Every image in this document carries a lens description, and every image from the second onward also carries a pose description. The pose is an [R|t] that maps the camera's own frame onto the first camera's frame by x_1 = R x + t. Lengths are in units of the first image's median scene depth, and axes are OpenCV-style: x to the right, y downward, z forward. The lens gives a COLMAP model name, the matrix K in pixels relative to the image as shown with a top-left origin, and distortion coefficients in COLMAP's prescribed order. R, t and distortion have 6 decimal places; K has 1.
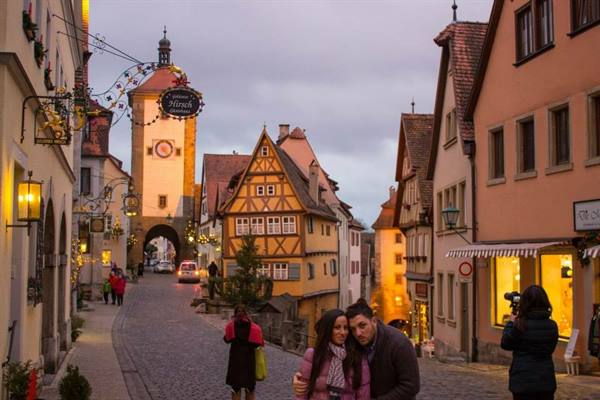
lens RADIAL K [[783.8, 0, 298.1], [0, 783.8, 212.6], [0, 0, 1]] dist [-0.021652, -0.004336]
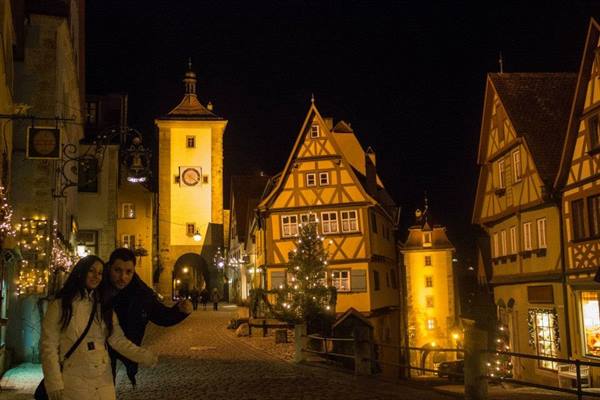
lens RADIAL K [[679.6, 0, 300.0], [0, 679.6, 200.0], [0, 0, 1]] dist [-0.075196, 0.020253]
pose [[0.999331, -0.034596, -0.011889, -0.052030], [0.033525, 0.996165, -0.080821, 0.047867], [0.014639, 0.080368, 0.996658, 0.318996]]
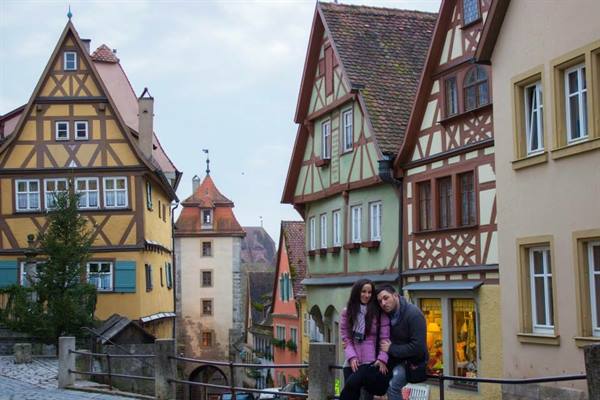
lens RADIAL K [[1000.0, 0, 300.0], [0, 1000.0, 200.0], [0, 0, 1]] dist [0.014069, 0.088076]
pose [[0.963106, 0.008779, 0.268979, -0.076480], [0.000210, 0.999443, -0.033373, 0.044554], [-0.269123, 0.032198, 0.962568, 0.281281]]
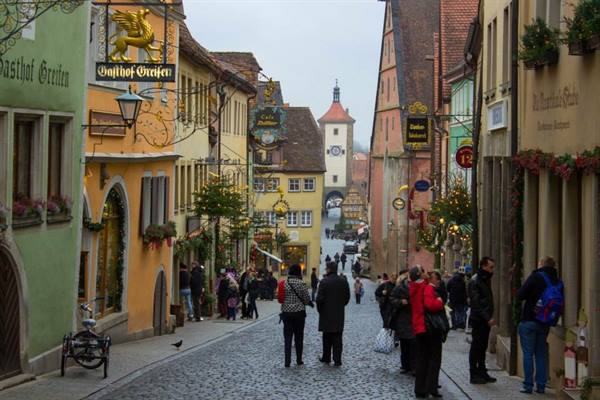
lens RADIAL K [[1393.3, 0, 300.0], [0, 1393.3, 200.0], [0, 0, 1]] dist [0.003334, 0.070862]
pose [[0.971347, 0.012274, -0.237347, 1.164699], [0.007515, 0.996580, 0.082294, -0.517190], [0.237545, -0.081720, 0.967933, -4.879534]]
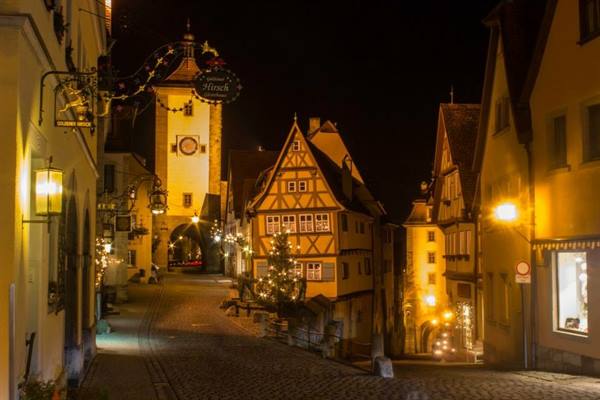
lens RADIAL K [[800.0, 0, 301.3], [0, 800.0, 209.3], [0, 0, 1]] dist [-0.006823, 0.012994]
pose [[0.999572, -0.008465, -0.028000, -0.009512], [0.008403, 0.999962, -0.002356, 0.001739], [0.028019, 0.002119, 0.999605, 0.029014]]
